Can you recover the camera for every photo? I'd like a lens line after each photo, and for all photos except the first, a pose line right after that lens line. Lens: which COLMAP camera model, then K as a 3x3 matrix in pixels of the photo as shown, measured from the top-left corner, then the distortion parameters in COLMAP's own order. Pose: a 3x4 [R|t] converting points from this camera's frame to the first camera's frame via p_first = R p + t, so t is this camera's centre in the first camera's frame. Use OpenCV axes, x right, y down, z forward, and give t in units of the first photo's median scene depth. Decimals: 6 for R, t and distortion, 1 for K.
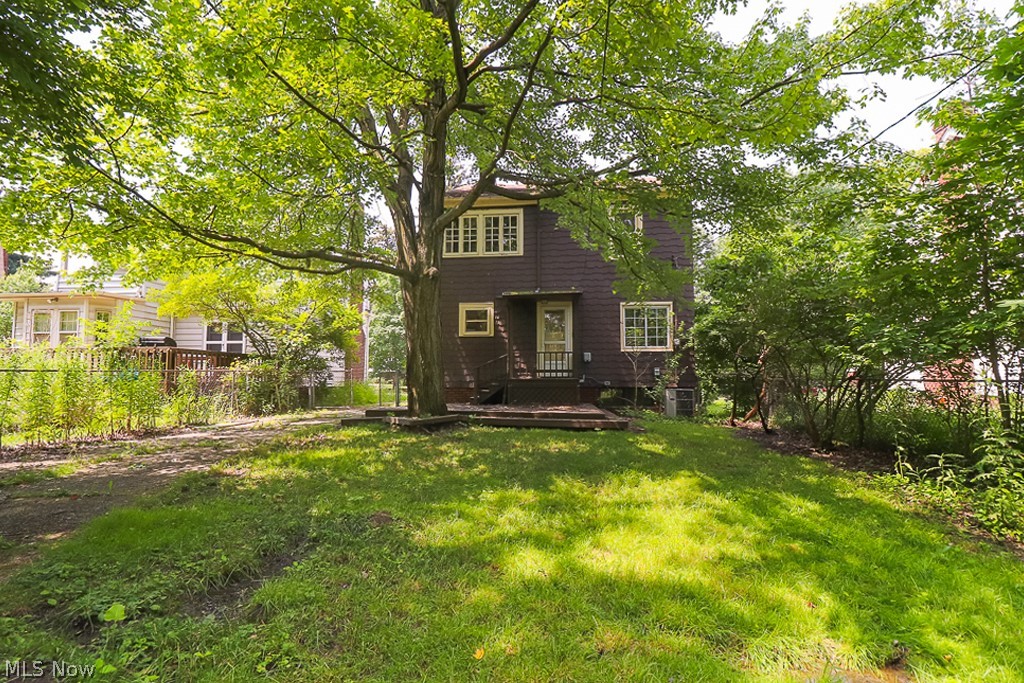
lens RADIAL K [[518.4, 0, 510.5], [0, 518.4, 329.0], [0, 0, 1]] dist [0.012760, -0.000179]
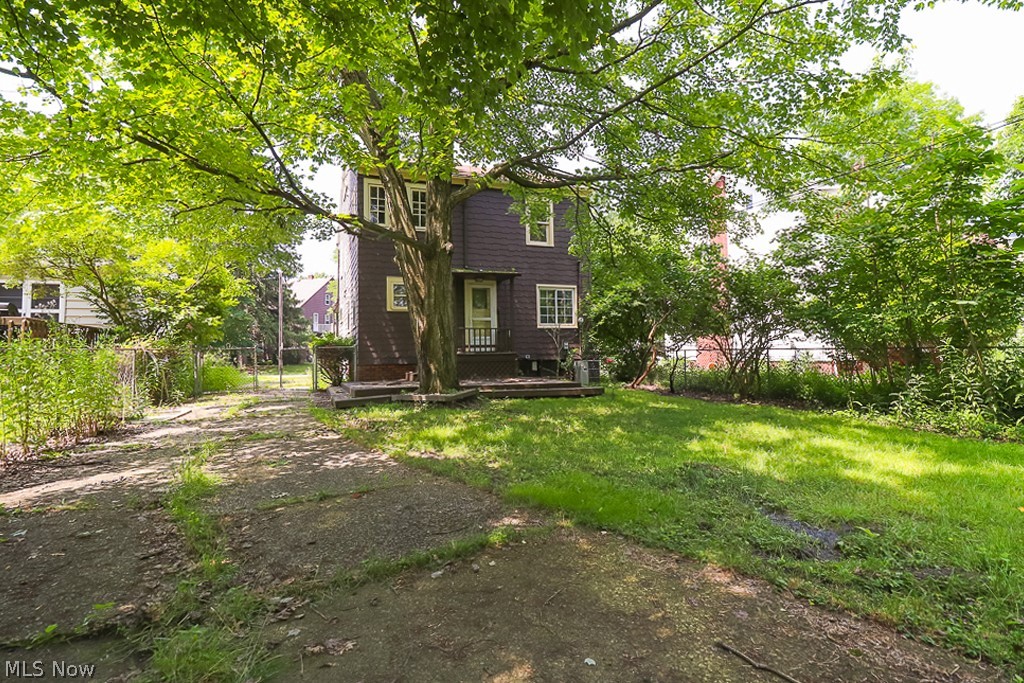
lens RADIAL K [[511.7, 0, 510.6], [0, 511.7, 323.3], [0, 0, 1]] dist [0.002835, -0.013317]
pose [[0.891586, 0.011446, 0.452706, -0.335308], [-0.027528, 0.999202, 0.028952, 0.002589], [-0.452014, -0.038275, 0.891189, 0.045507]]
